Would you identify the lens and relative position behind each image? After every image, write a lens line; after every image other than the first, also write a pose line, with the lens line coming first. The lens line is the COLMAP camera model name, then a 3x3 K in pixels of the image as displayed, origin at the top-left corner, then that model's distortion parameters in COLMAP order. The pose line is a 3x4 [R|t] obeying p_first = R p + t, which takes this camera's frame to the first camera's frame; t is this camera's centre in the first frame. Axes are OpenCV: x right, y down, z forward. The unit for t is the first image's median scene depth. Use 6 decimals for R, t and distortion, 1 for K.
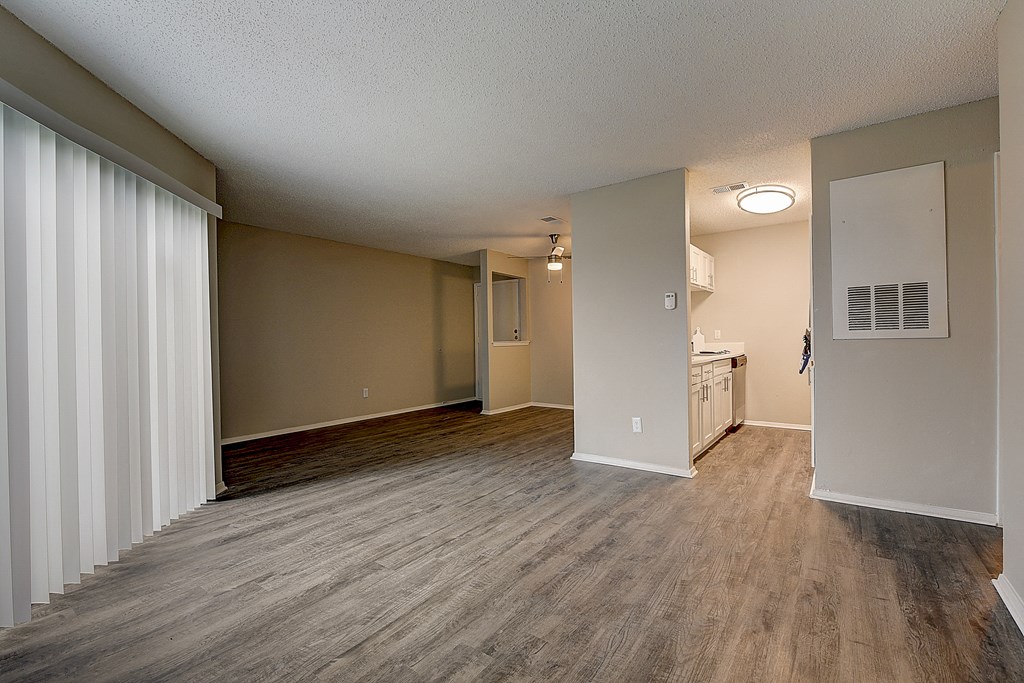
lens RADIAL K [[454.6, 0, 514.5], [0, 454.6, 338.9], [0, 0, 1]] dist [-0.001467, -0.000924]
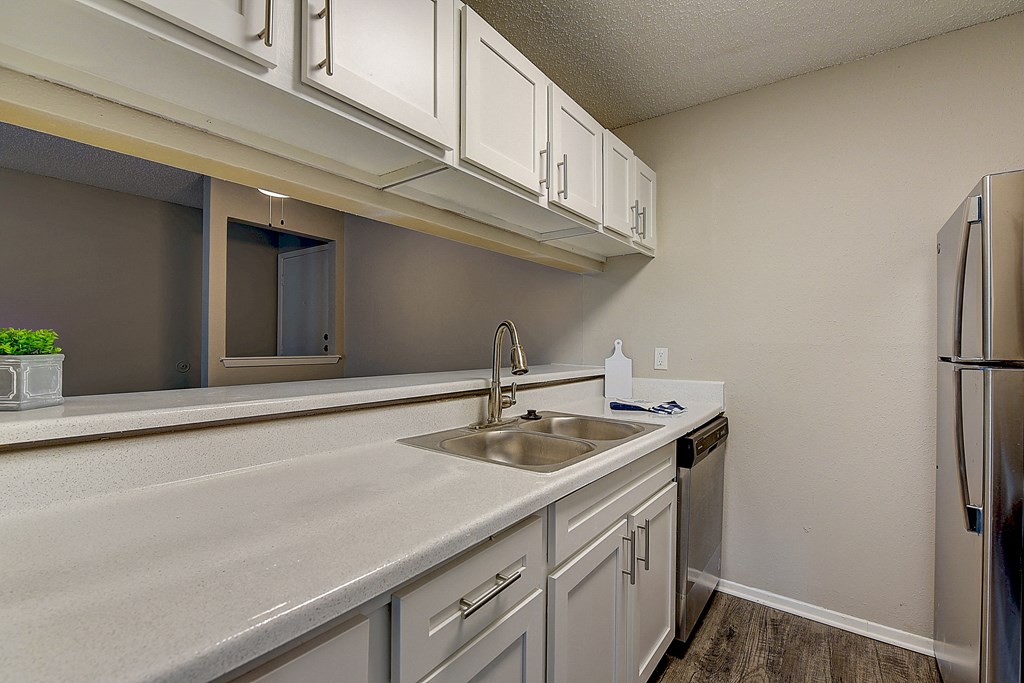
lens RADIAL K [[454.6, 0, 514.5], [0, 454.6, 338.9], [0, 0, 1]] dist [-0.001467, -0.000924]
pose [[0.999643, 0.021991, 0.015173, 0.298821], [-0.021925, 0.999749, -0.004499, -0.022752], [-0.015268, 0.004164, 0.999875, 0.568017]]
